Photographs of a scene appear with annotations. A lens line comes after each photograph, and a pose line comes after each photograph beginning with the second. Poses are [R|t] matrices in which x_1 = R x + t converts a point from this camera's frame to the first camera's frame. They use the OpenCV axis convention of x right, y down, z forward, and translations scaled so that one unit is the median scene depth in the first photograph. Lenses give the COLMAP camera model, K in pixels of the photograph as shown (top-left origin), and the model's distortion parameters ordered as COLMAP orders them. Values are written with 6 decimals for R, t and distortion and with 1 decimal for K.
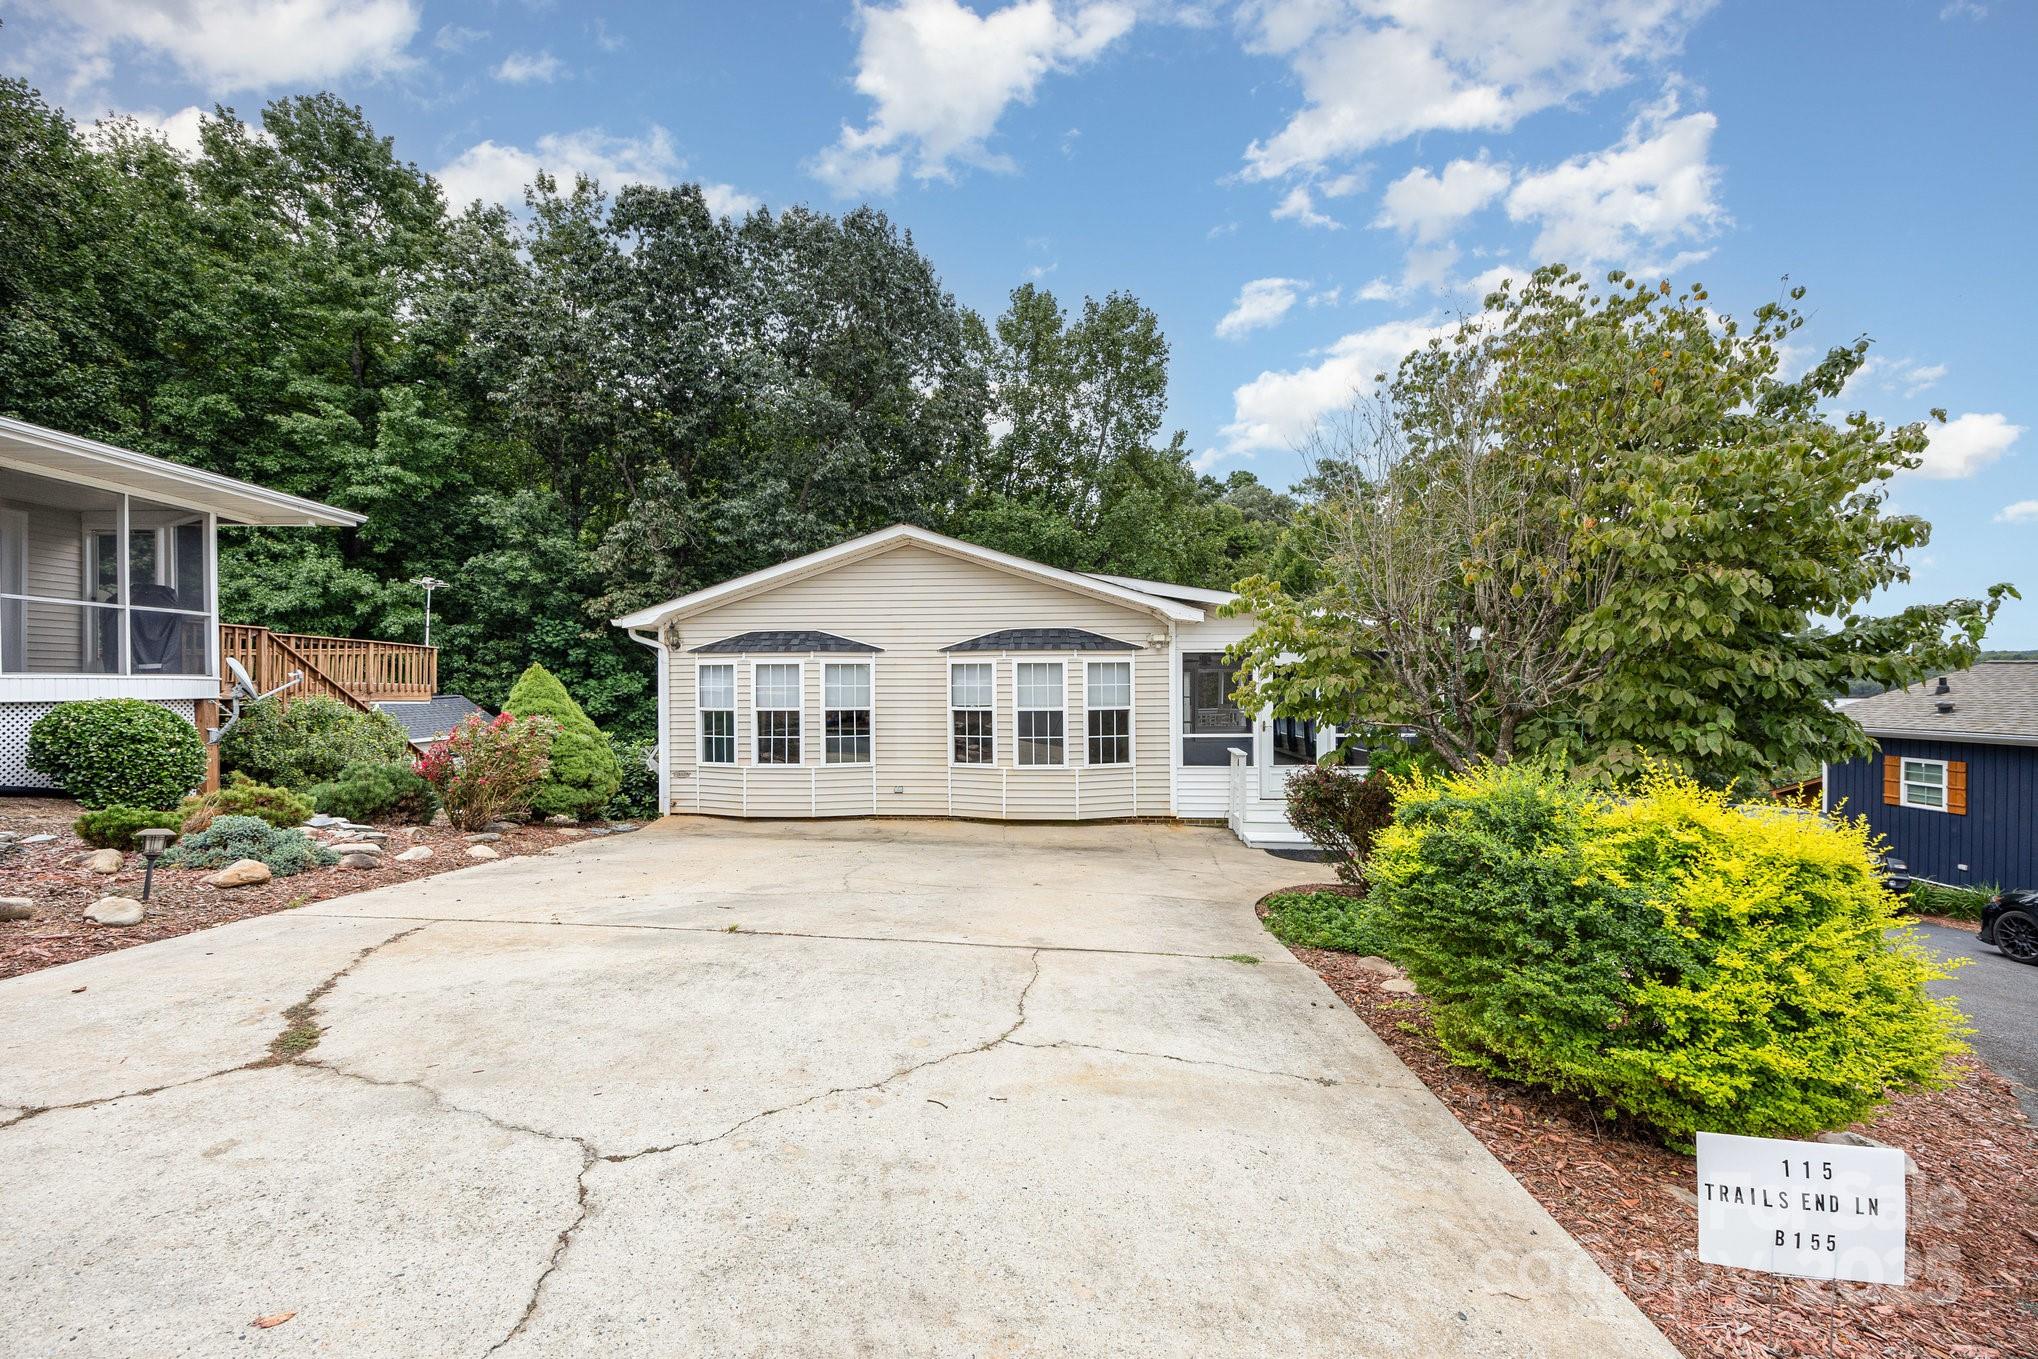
lens RADIAL K [[764.9, 0, 950.6], [0, 764.9, 687.3], [0, 0, 1]] dist [0.006303, -0.000060]
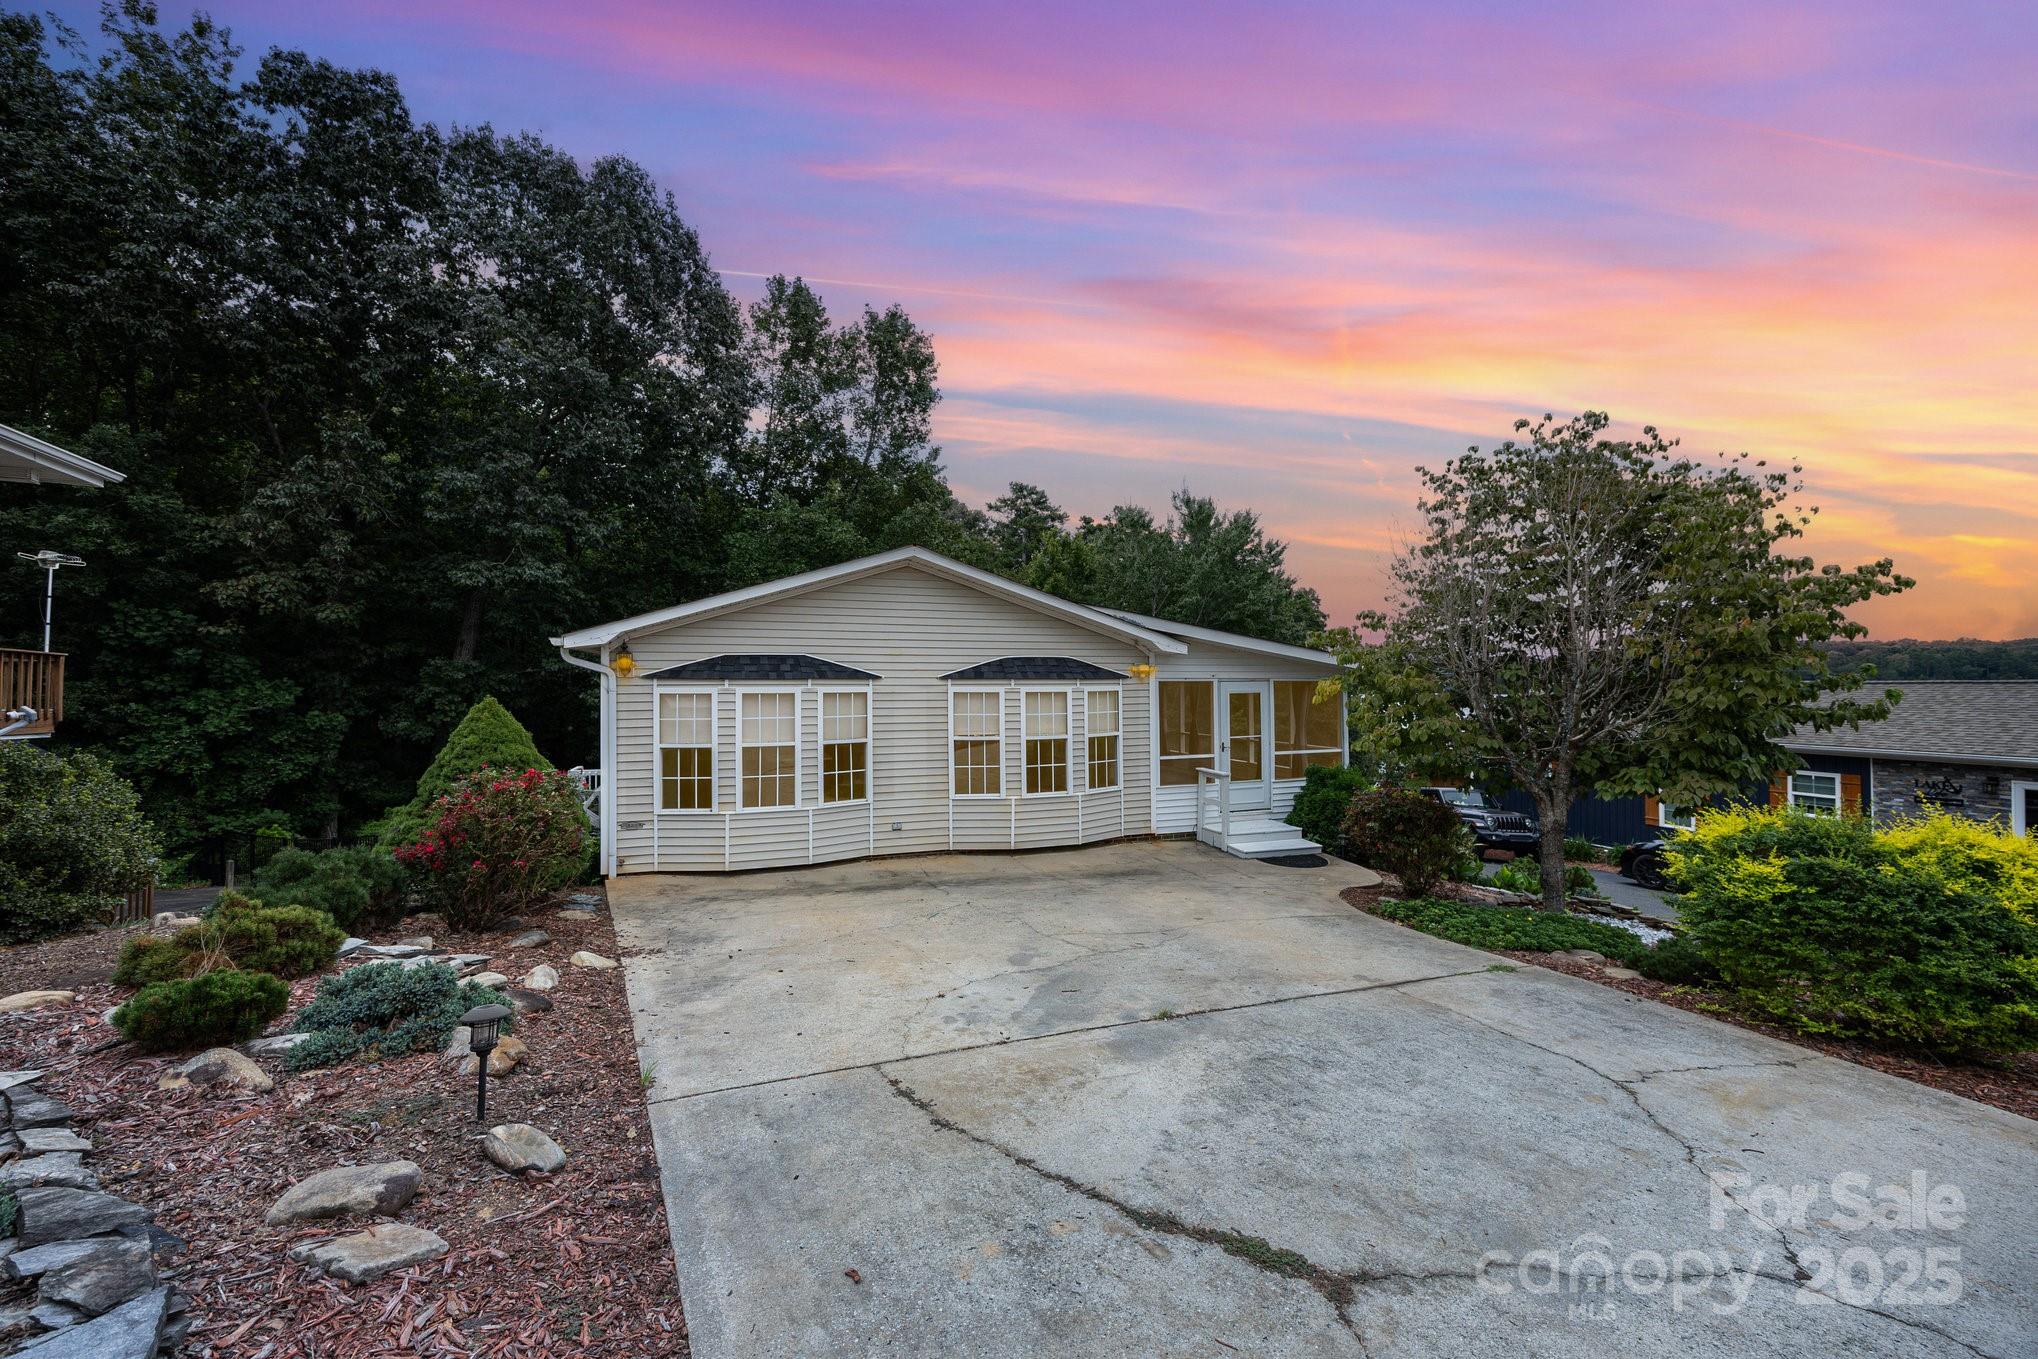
lens RADIAL K [[774.2, 0, 983.1], [0, 774.2, 680.6], [0, 0, 1]] dist [0.000142, -0.000324]
pose [[0.920502, 0.002038, 0.390734, -0.345720], [0.002845, 0.999925, -0.011919, -0.033407], [-0.390728, 0.012084, 0.920427, 0.085133]]
